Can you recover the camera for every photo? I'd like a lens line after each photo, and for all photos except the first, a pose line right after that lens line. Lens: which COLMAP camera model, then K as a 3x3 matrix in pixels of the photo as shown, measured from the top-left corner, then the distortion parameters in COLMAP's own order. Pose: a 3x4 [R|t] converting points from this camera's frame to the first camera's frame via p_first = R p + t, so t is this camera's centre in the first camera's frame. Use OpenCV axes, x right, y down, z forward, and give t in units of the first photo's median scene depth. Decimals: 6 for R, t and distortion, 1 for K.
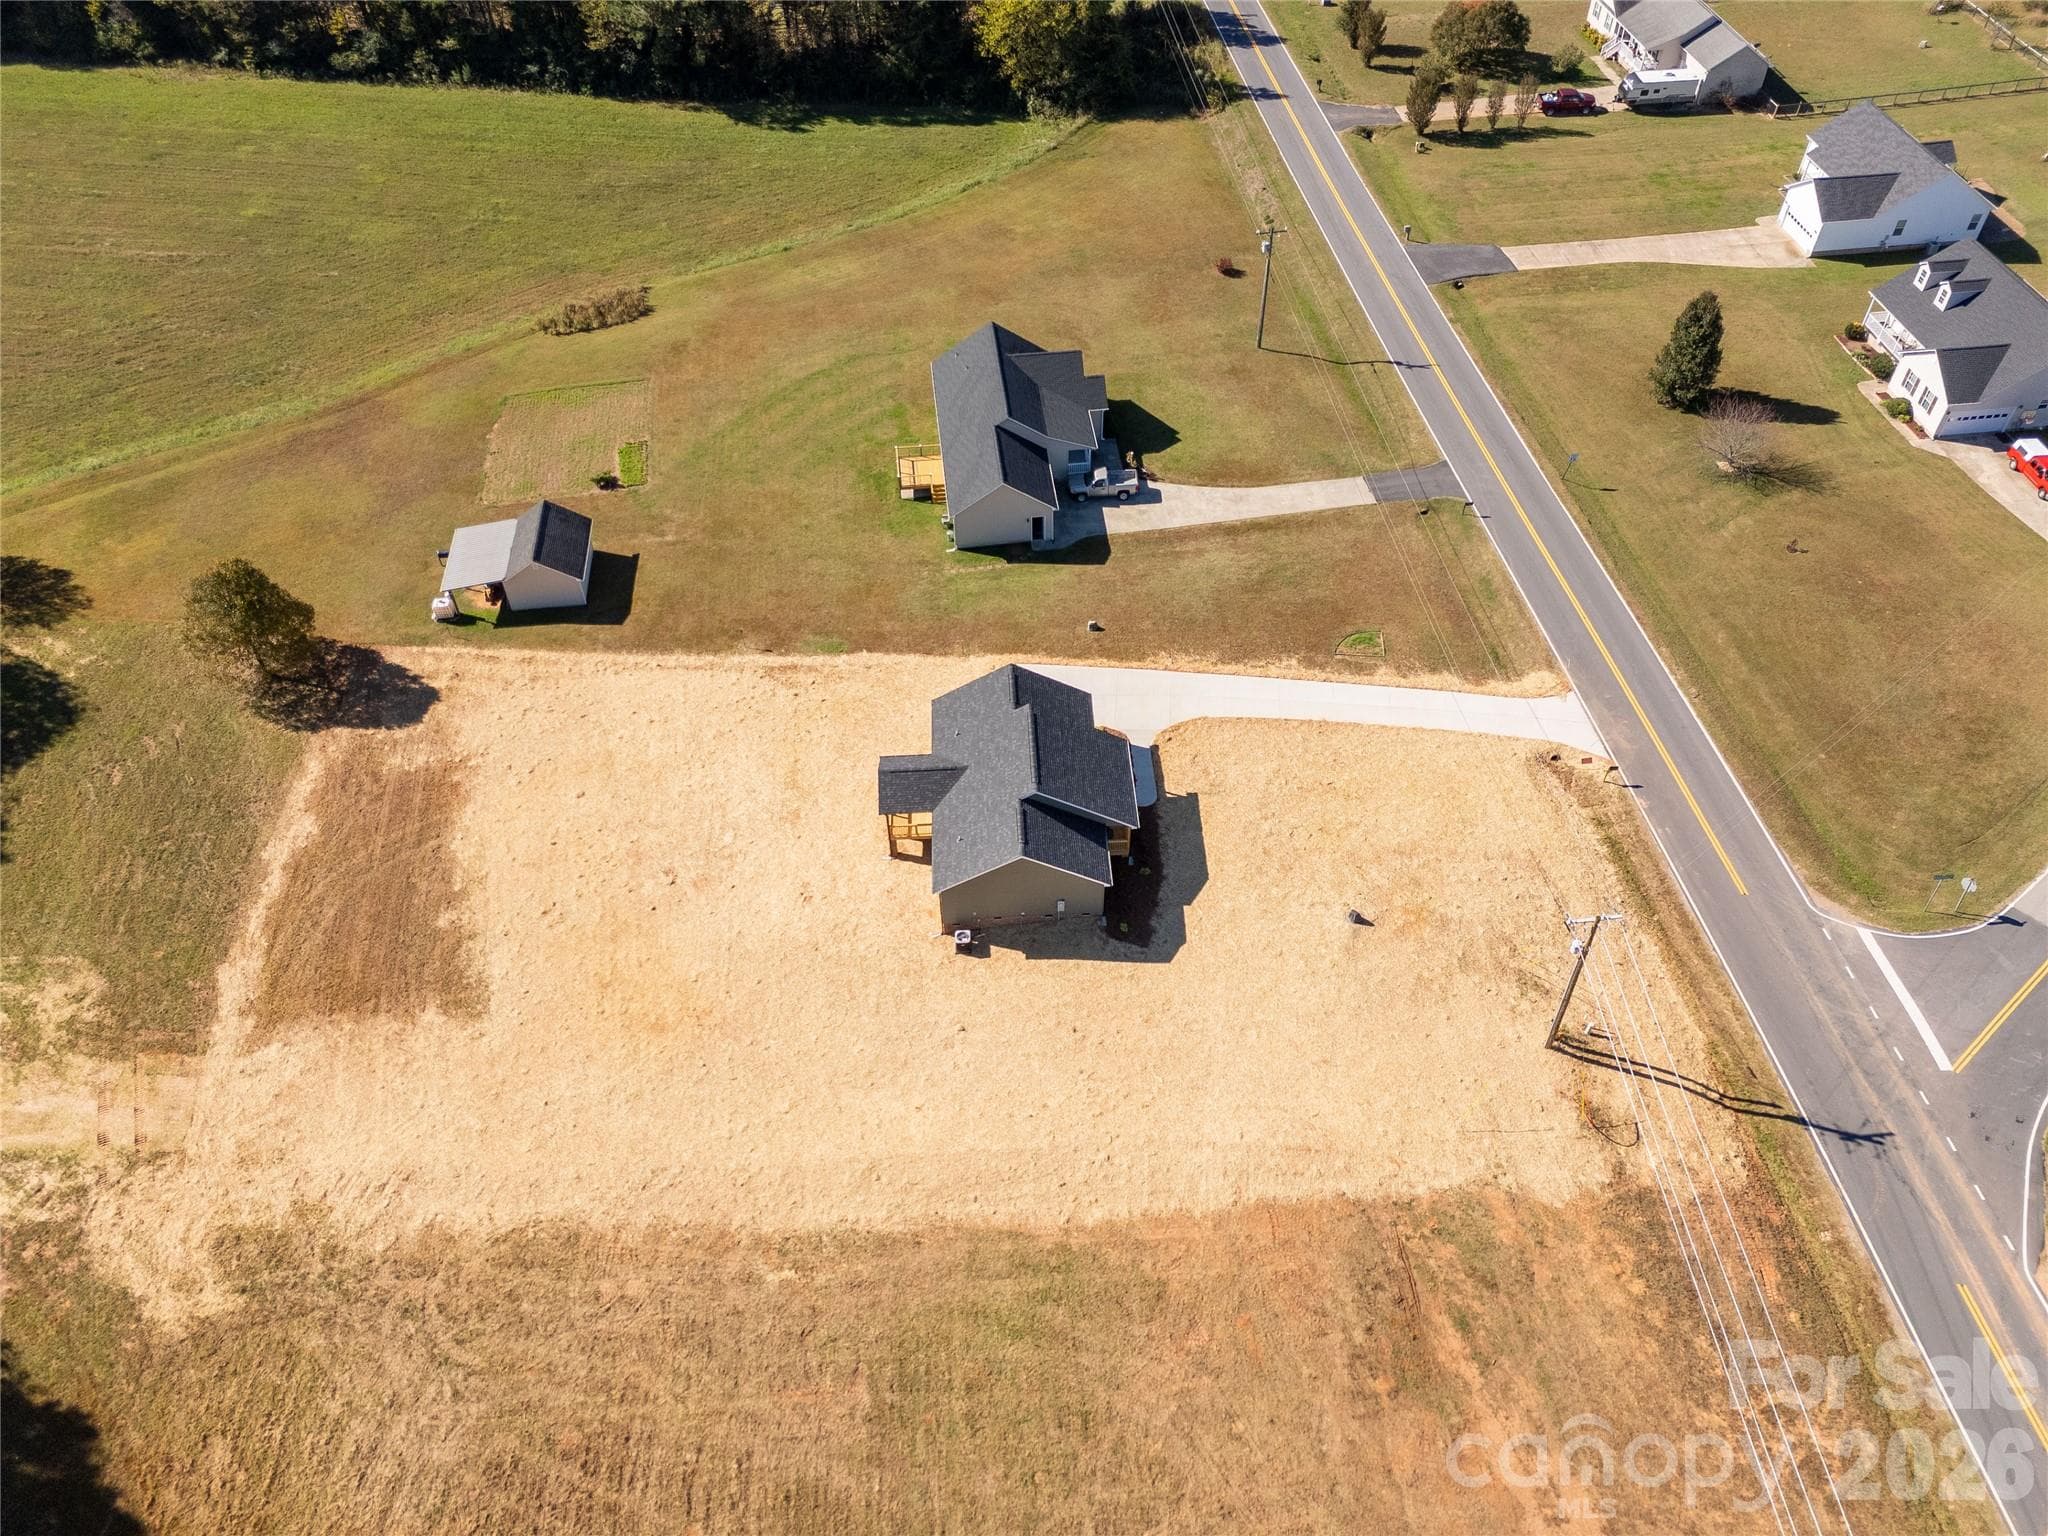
lens RADIAL K [[1501.0, 0, 1021.8], [0, 1501.0, 776.2], [0, 0, 1]] dist [0.075945, -0.067673]
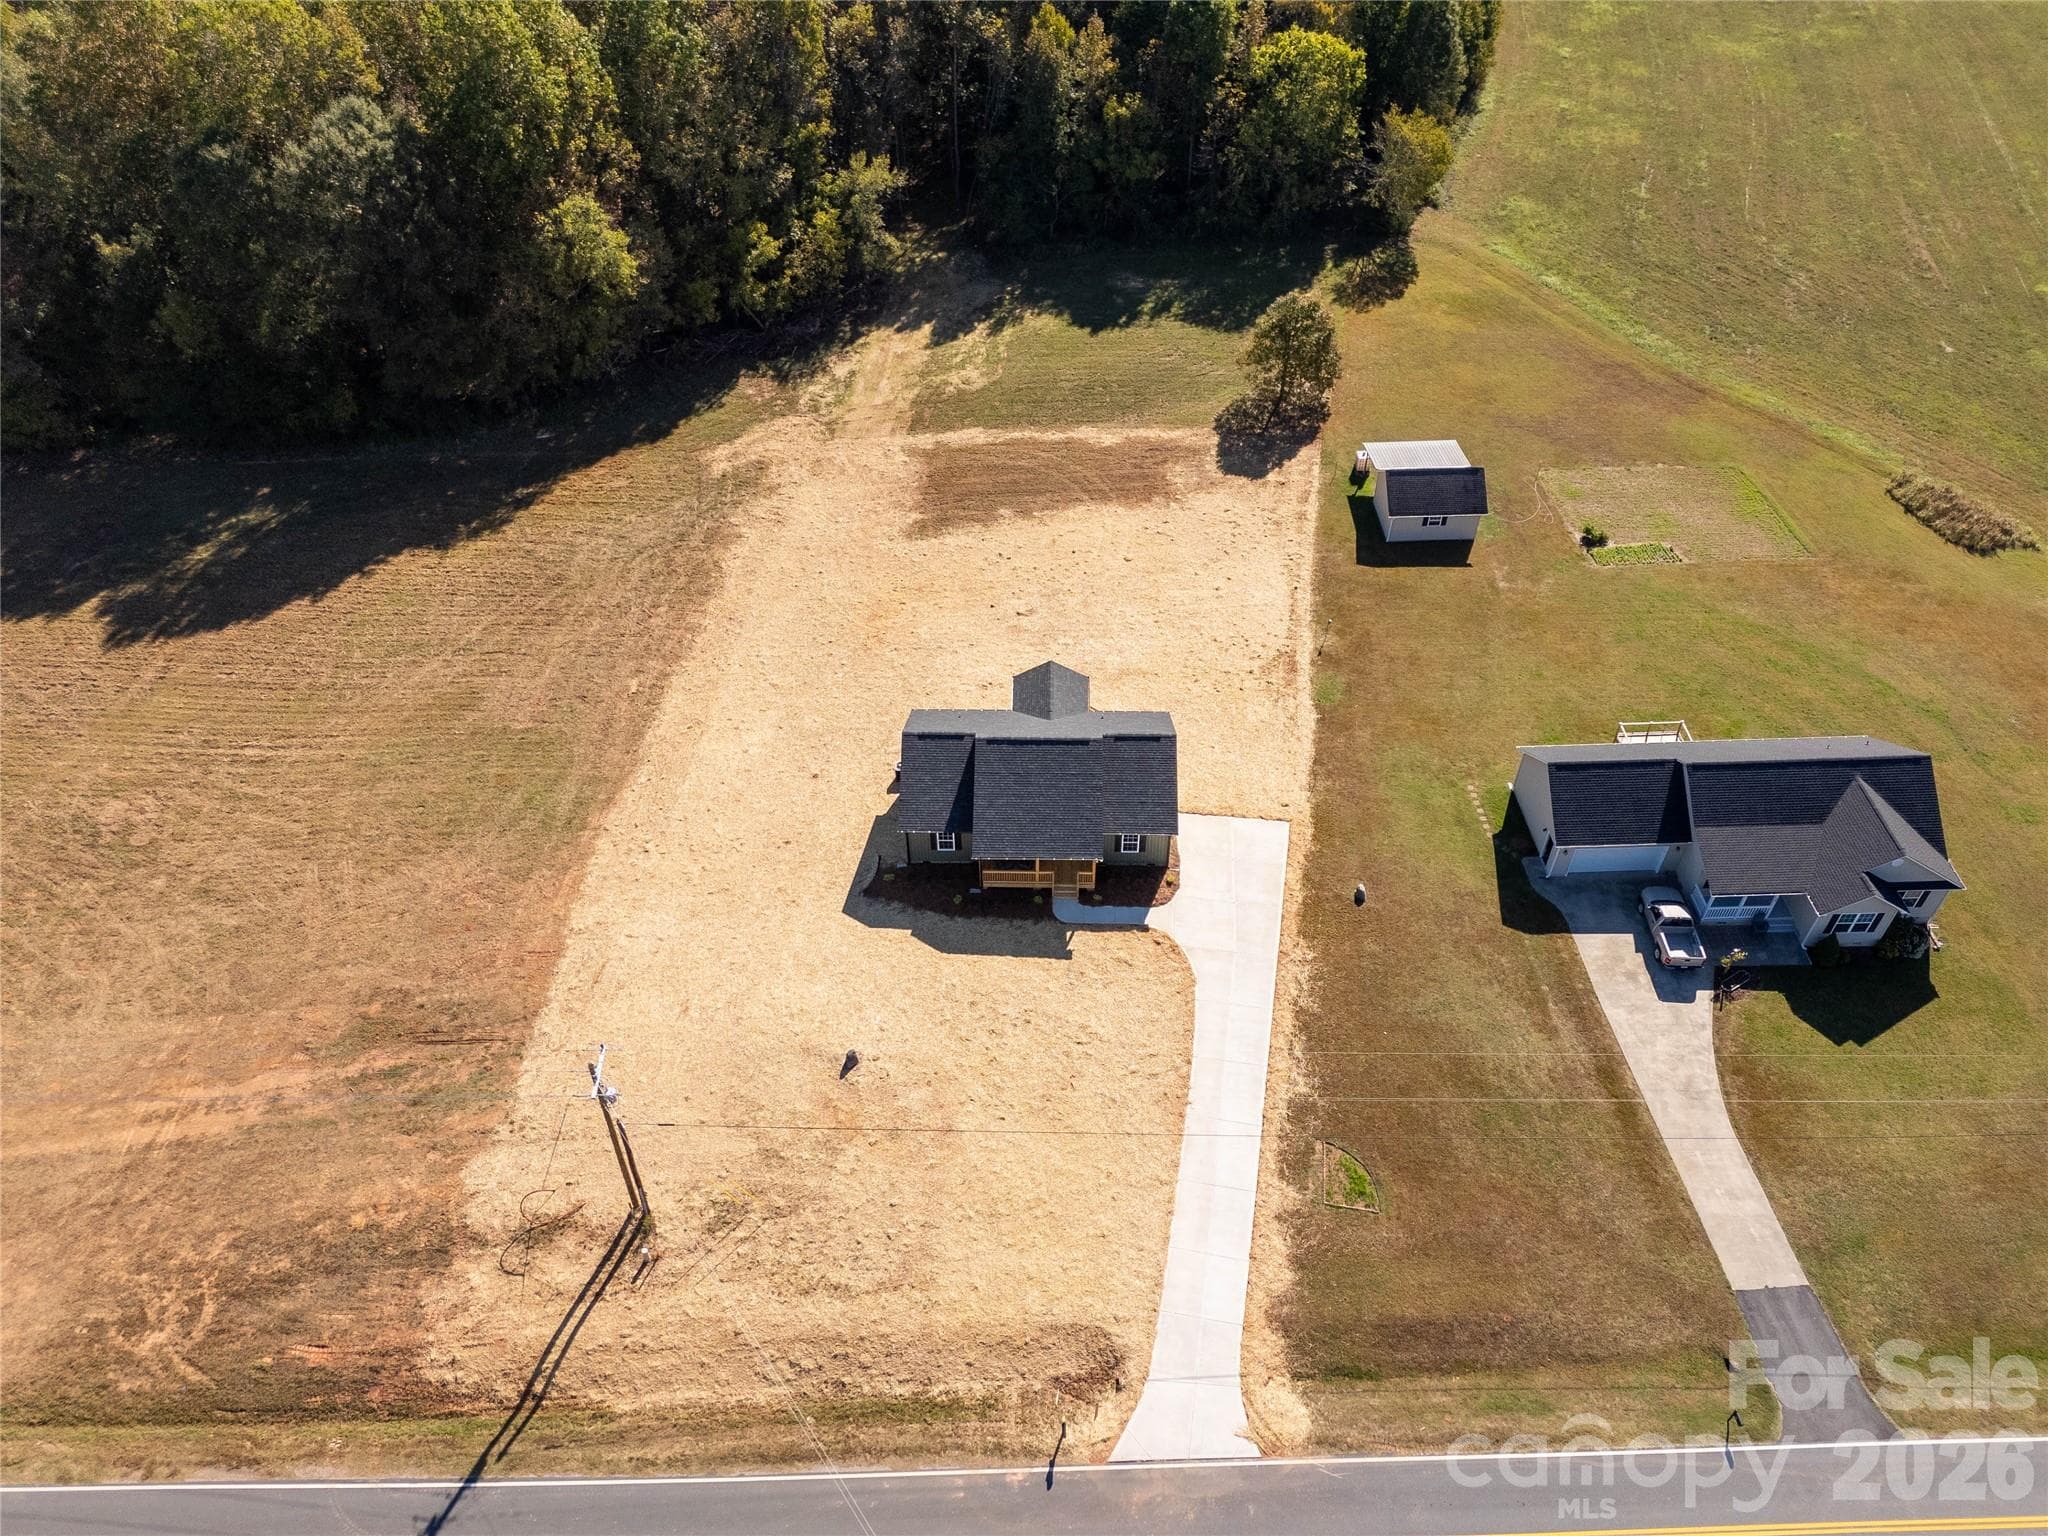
lens RADIAL K [[1501.0, 0, 1021.8], [0, 1501.0, 776.2], [0, 0, 1]] dist [0.075945, -0.067673]
pose [[-0.064956, 0.714605, -0.696506, 0.684948], [-0.724288, 0.446366, 0.525512, -0.499110], [0.686431, 0.538606, 0.488586, 0.523599]]
